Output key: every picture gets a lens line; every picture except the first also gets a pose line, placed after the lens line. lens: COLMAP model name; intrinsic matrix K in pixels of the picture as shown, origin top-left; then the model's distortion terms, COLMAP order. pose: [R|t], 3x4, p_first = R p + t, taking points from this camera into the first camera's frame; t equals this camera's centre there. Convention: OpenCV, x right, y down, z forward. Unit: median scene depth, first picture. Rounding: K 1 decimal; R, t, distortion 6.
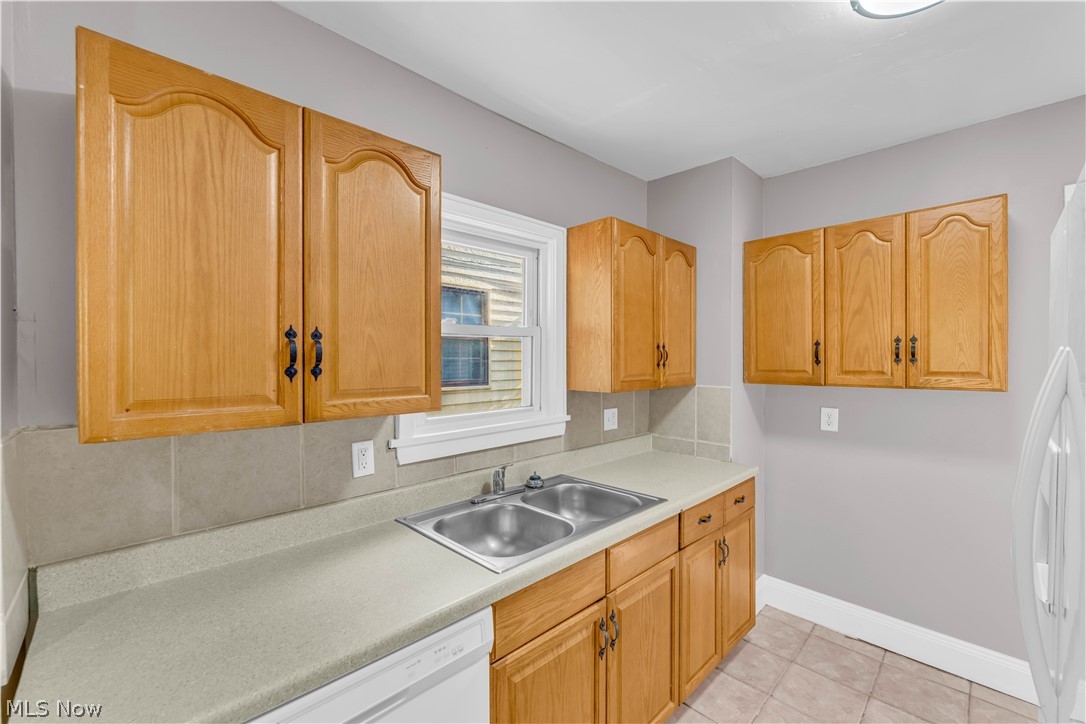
lens RADIAL K [[436.3, 0, 549.6], [0, 436.3, 362.7], [0, 0, 1]] dist [-0.003120, 0.000182]
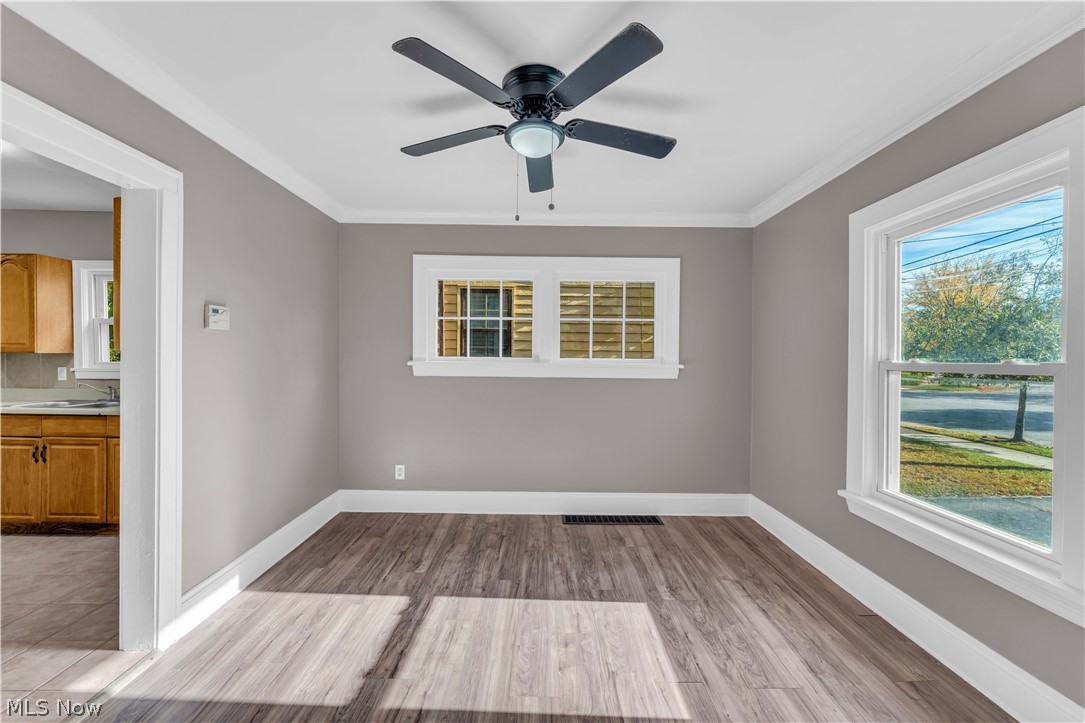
lens RADIAL K [[435.9, 0, 537.7], [0, 435.9, 360.3], [0, 0, 1]] dist [-0.003120, 0.000182]
pose [[0.717795, 0.020193, -0.695961, 2.545789], [-0.021051, 0.999752, 0.007297, 0.048510], [0.695936, 0.009413, 0.718042, 0.844684]]
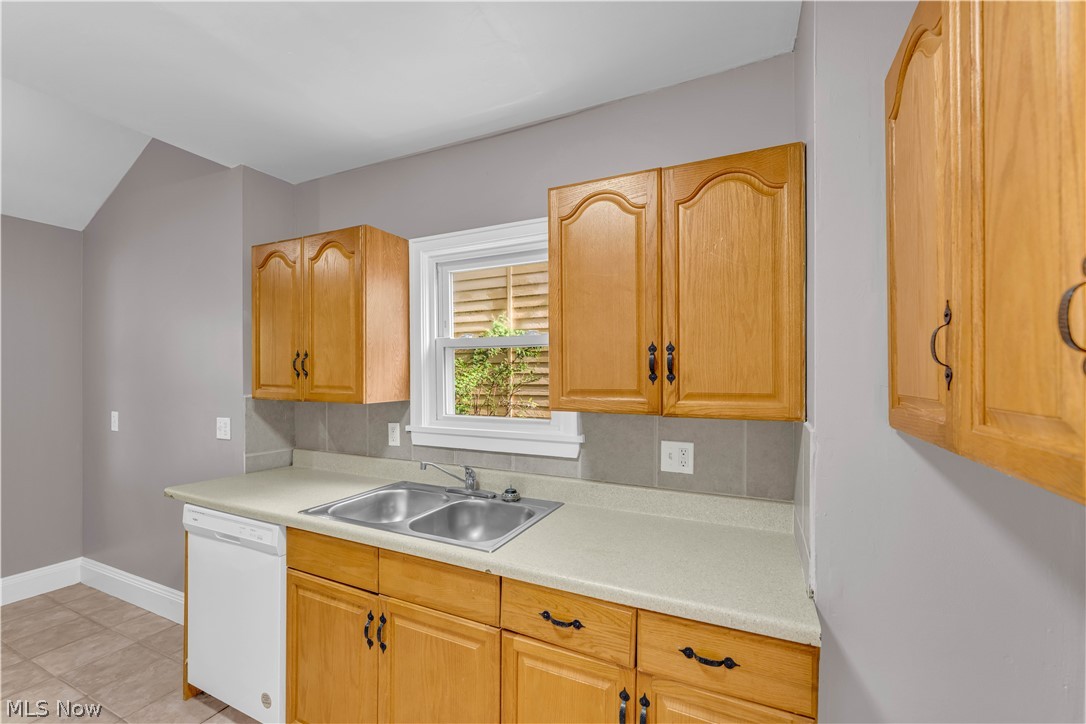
lens RADIAL K [[436.3, 0, 541.7], [0, 436.3, 369.2], [0, 0, 1]] dist [-0.003120, 0.000182]
pose [[0.352201, -0.003058, -0.935919, 0.899873], [-0.008067, 0.999948, -0.006303, -0.001598], [0.935890, 0.009769, 0.352158, 0.717671]]
